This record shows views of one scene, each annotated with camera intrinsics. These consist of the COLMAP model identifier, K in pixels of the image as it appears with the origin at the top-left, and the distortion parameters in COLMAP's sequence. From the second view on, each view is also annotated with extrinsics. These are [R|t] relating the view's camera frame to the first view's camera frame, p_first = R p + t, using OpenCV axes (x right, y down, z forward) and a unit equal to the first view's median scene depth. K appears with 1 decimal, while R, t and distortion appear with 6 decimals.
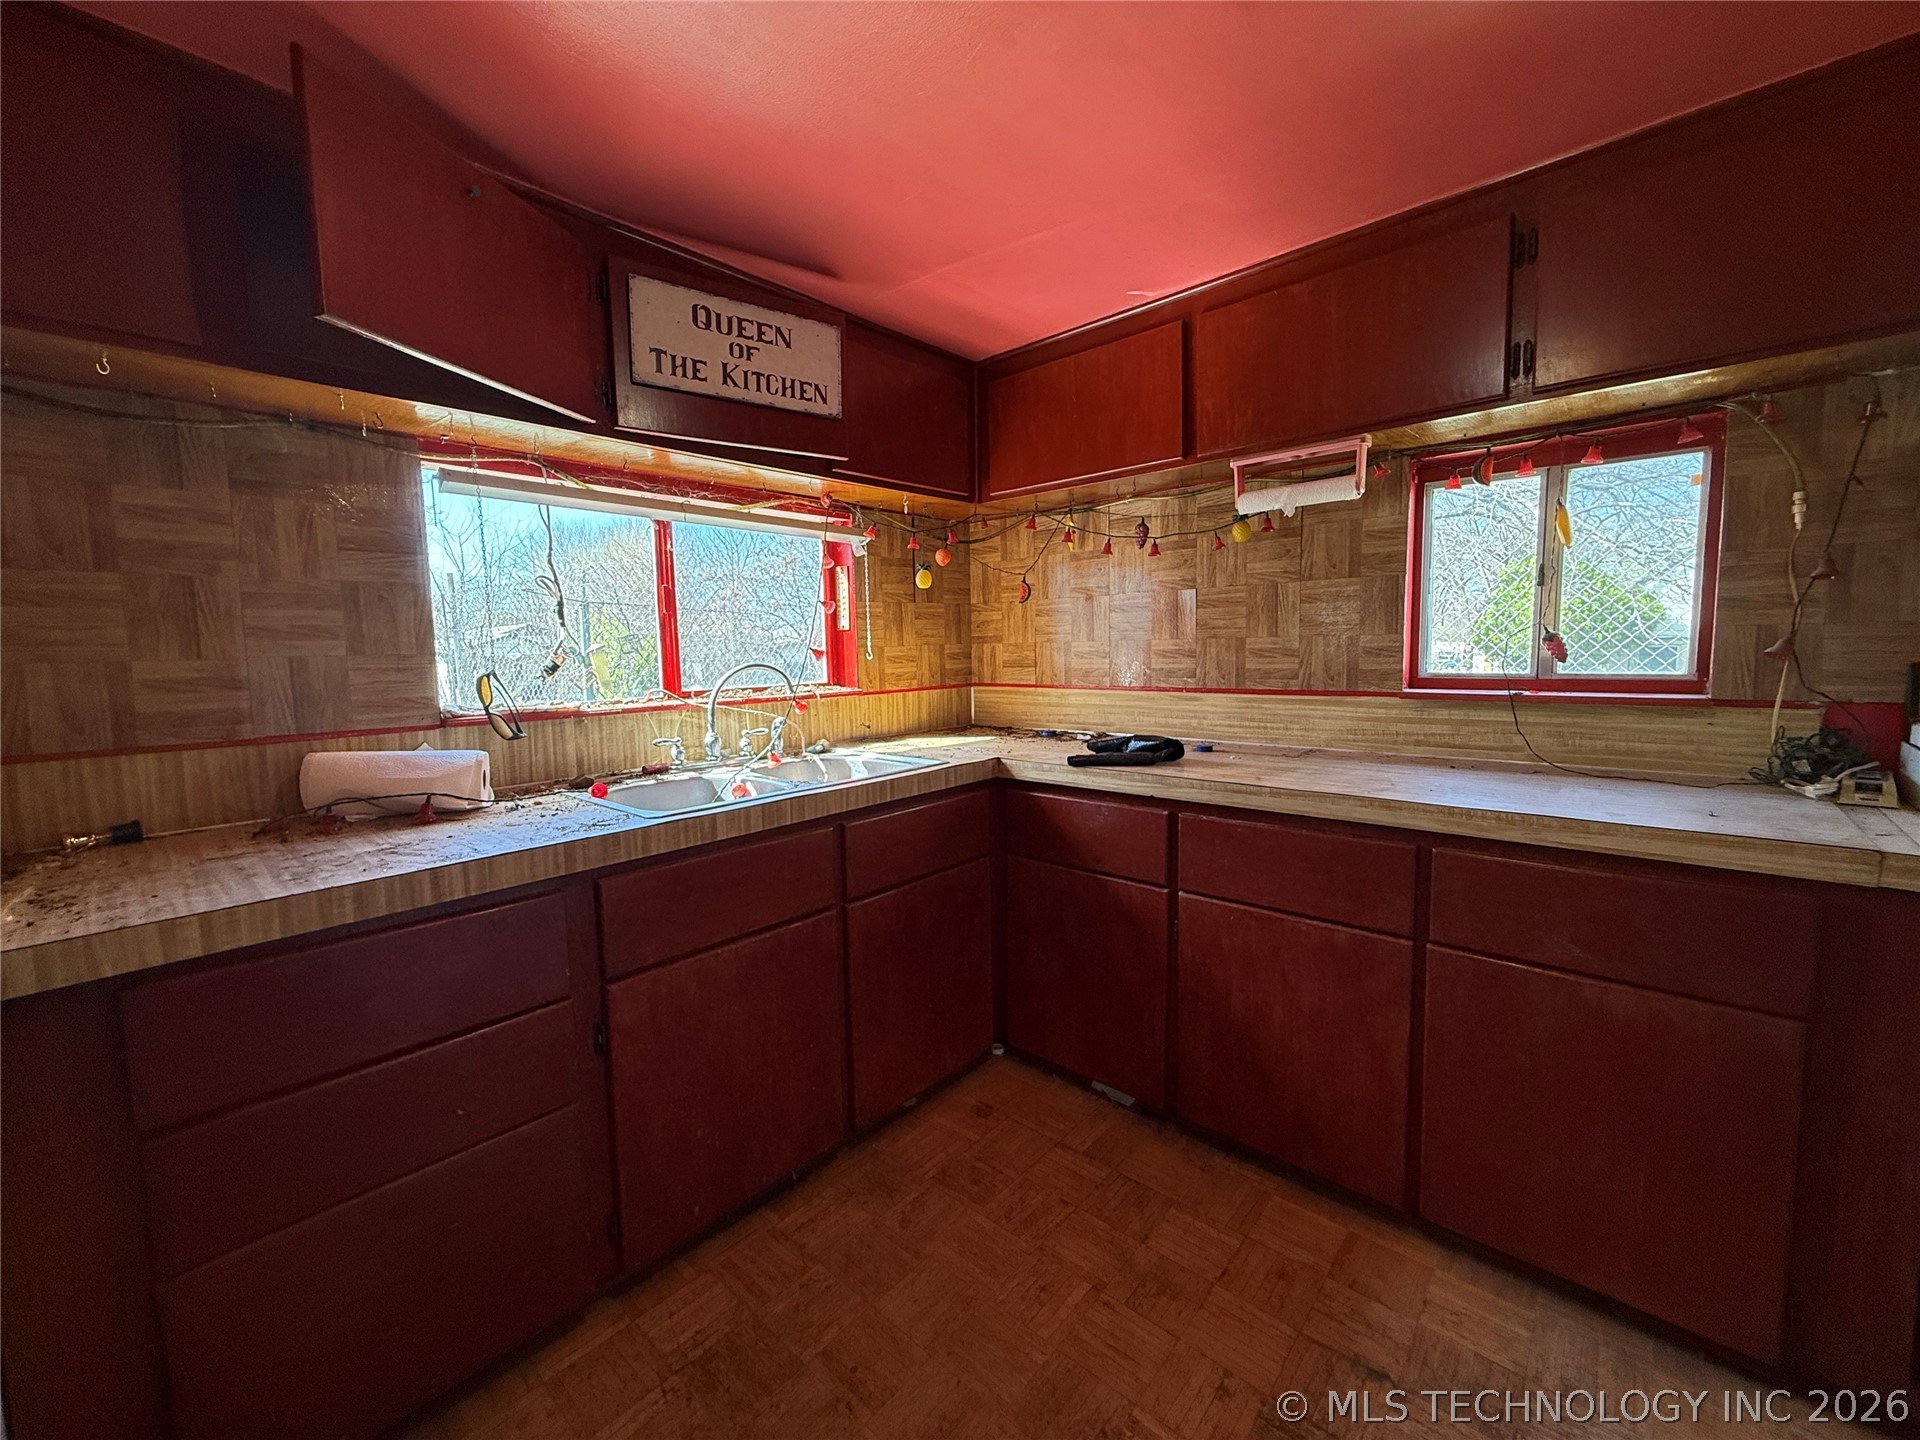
lens RADIAL K [[761.2, 0, 956.4], [0, 761.2, 711.8], [0, 0, 1]] dist [0.001772, -0.000048]
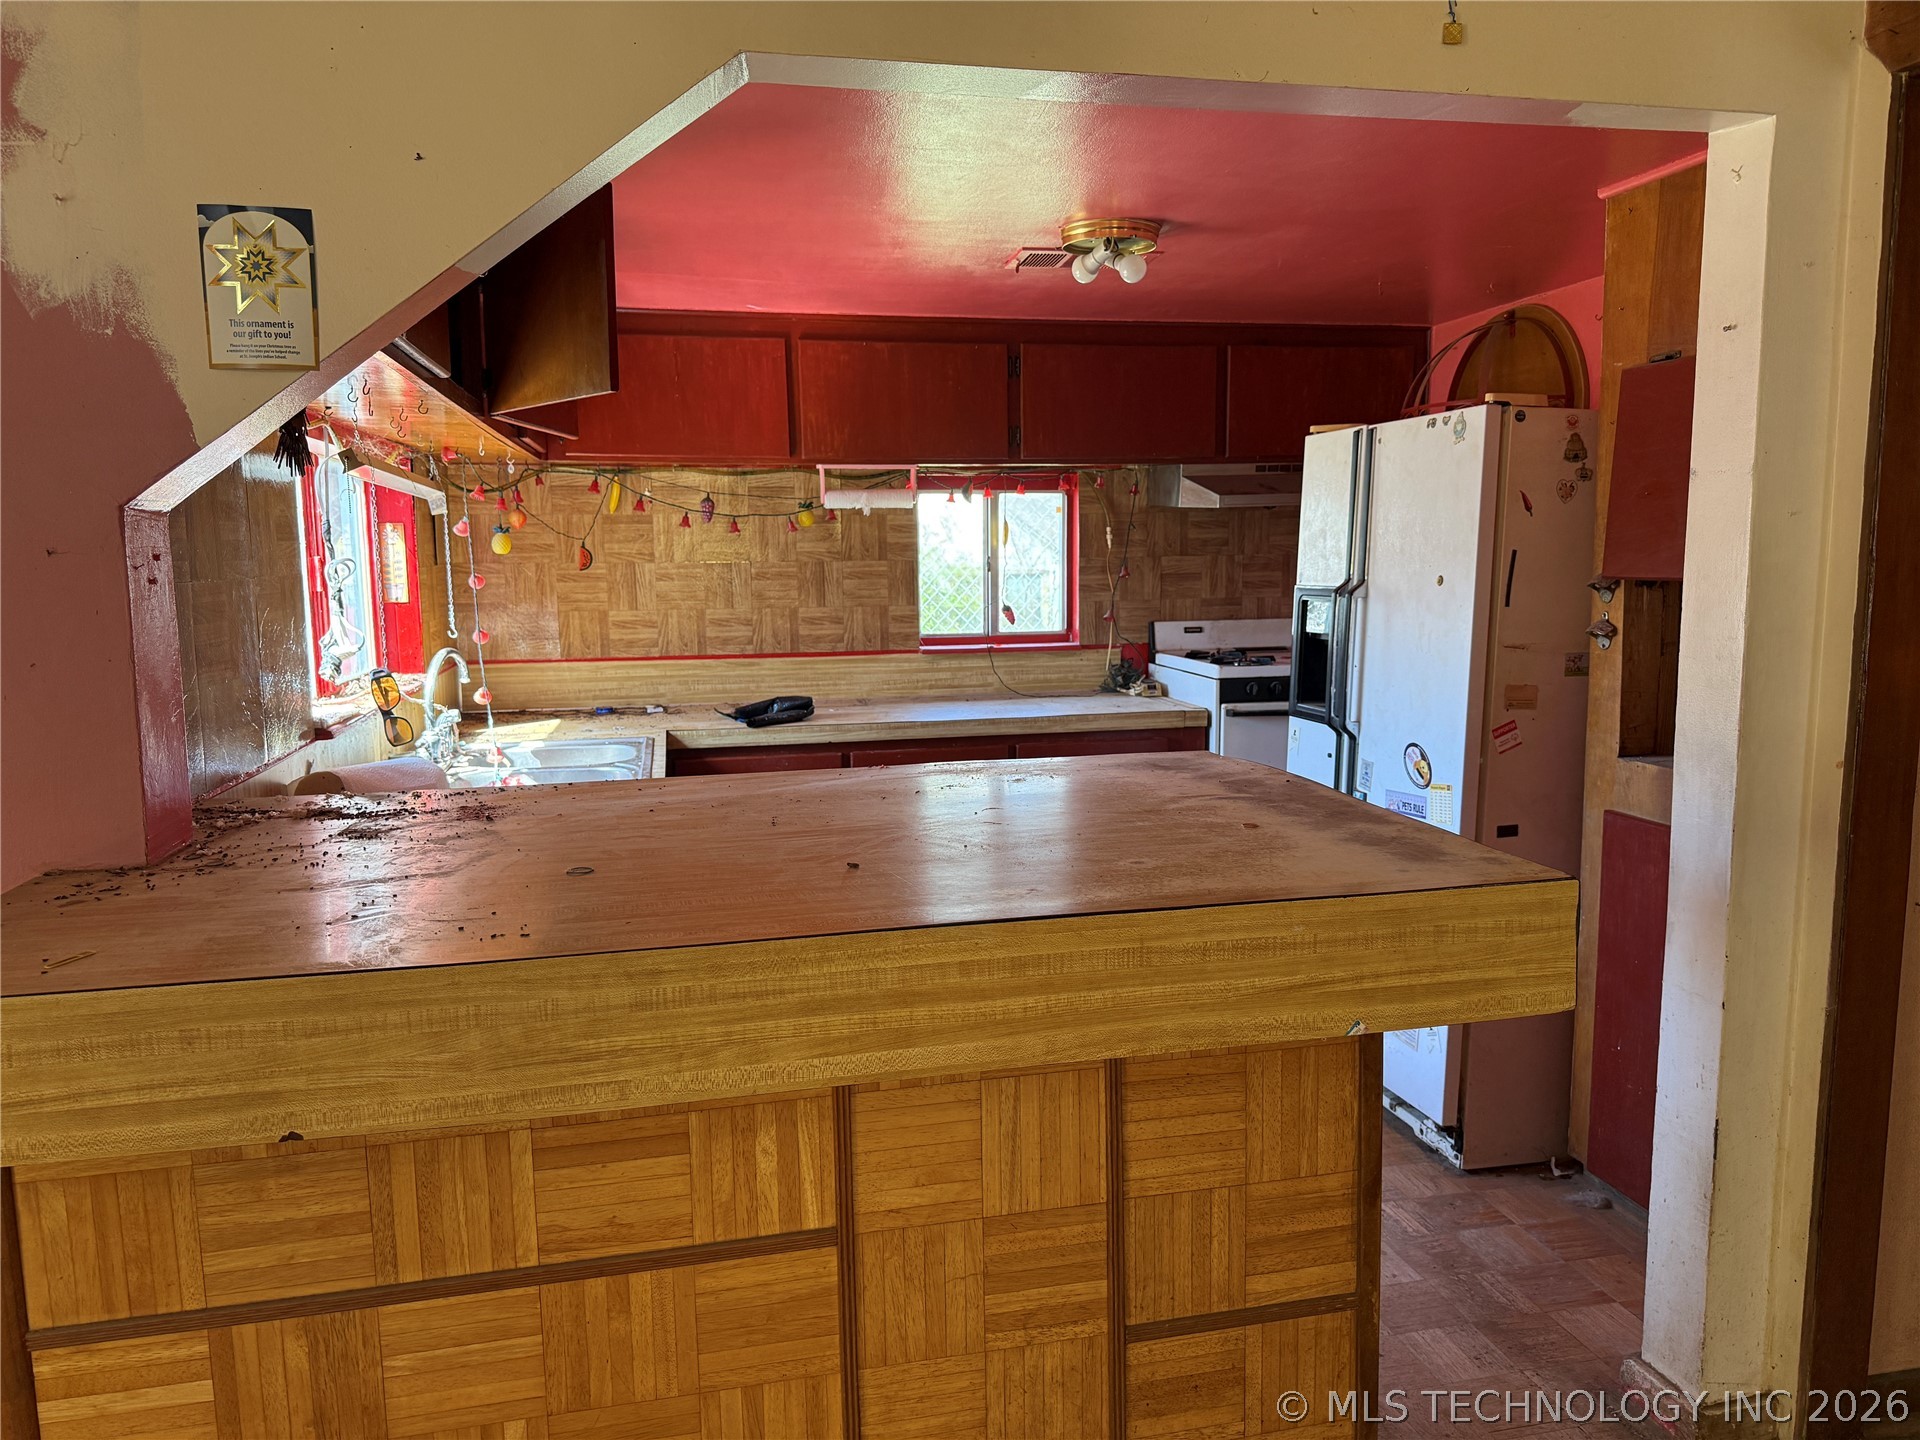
lens RADIAL K [[1356.7, 0, 951.2], [0, 1356.7, 730.7], [0, 0, 1]] dist [0.013496, -0.017832]
pose [[0.583683, -0.093030, 0.806634, -1.256394], [0.067483, 0.995536, 0.065985, -0.035687], [-0.809172, 0.015920, 0.587356, -0.409973]]
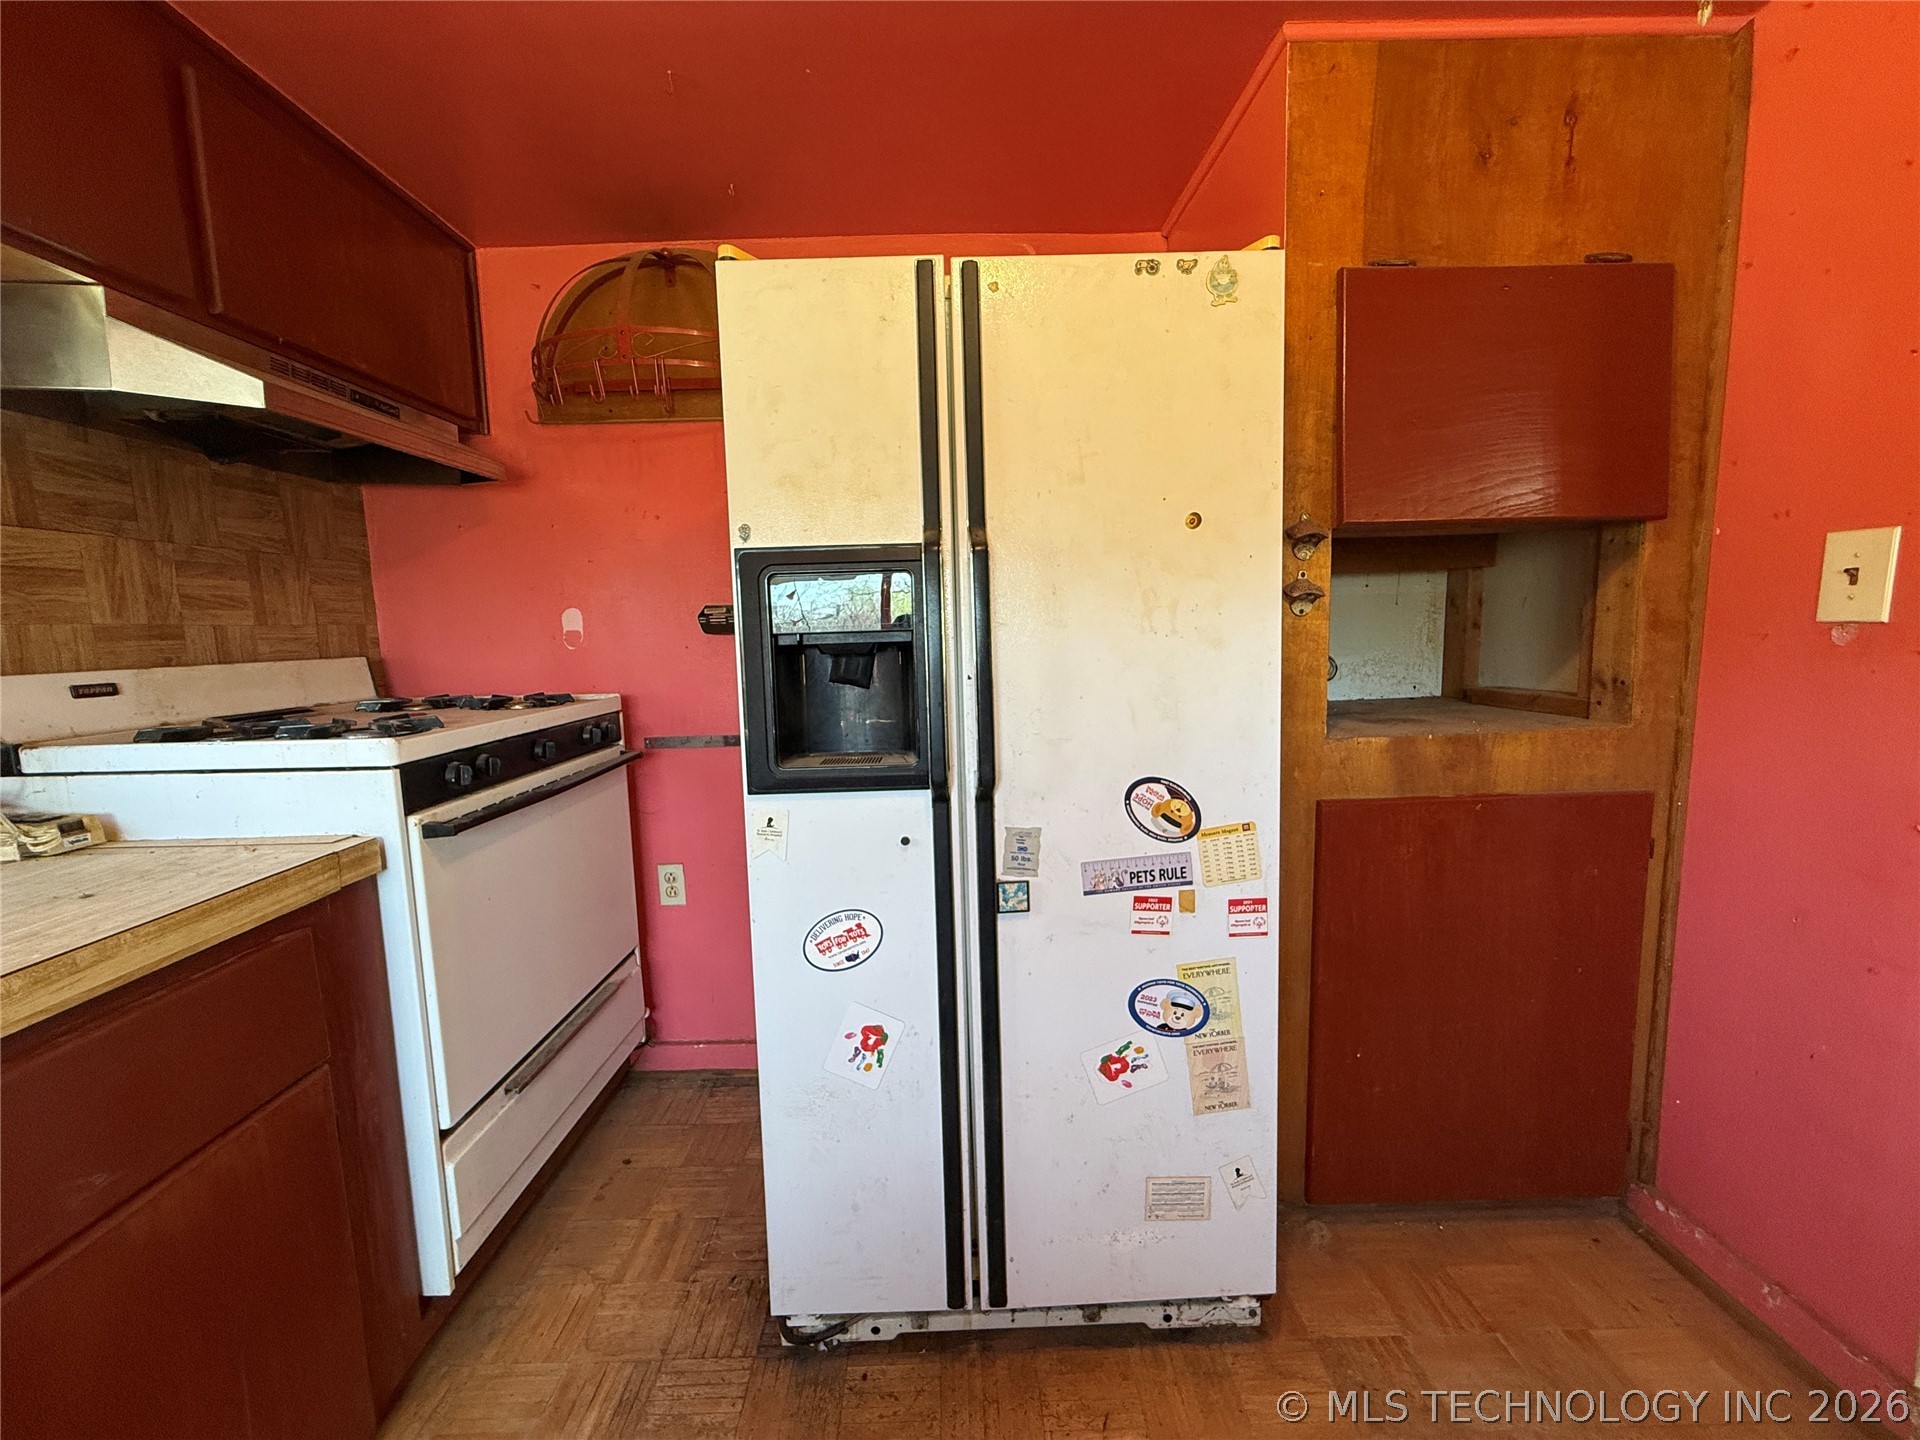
lens RADIAL K [[761.2, 0, 952.8], [0, 761.2, 715.0], [0, 0, 1]] dist [0.001772, -0.000048]
pose [[-0.674657, -0.048139, 0.736560, -0.015359], [0.103214, 0.981915, 0.158714, -0.032838], [-0.730879, 0.183101, -0.657487, 0.537293]]
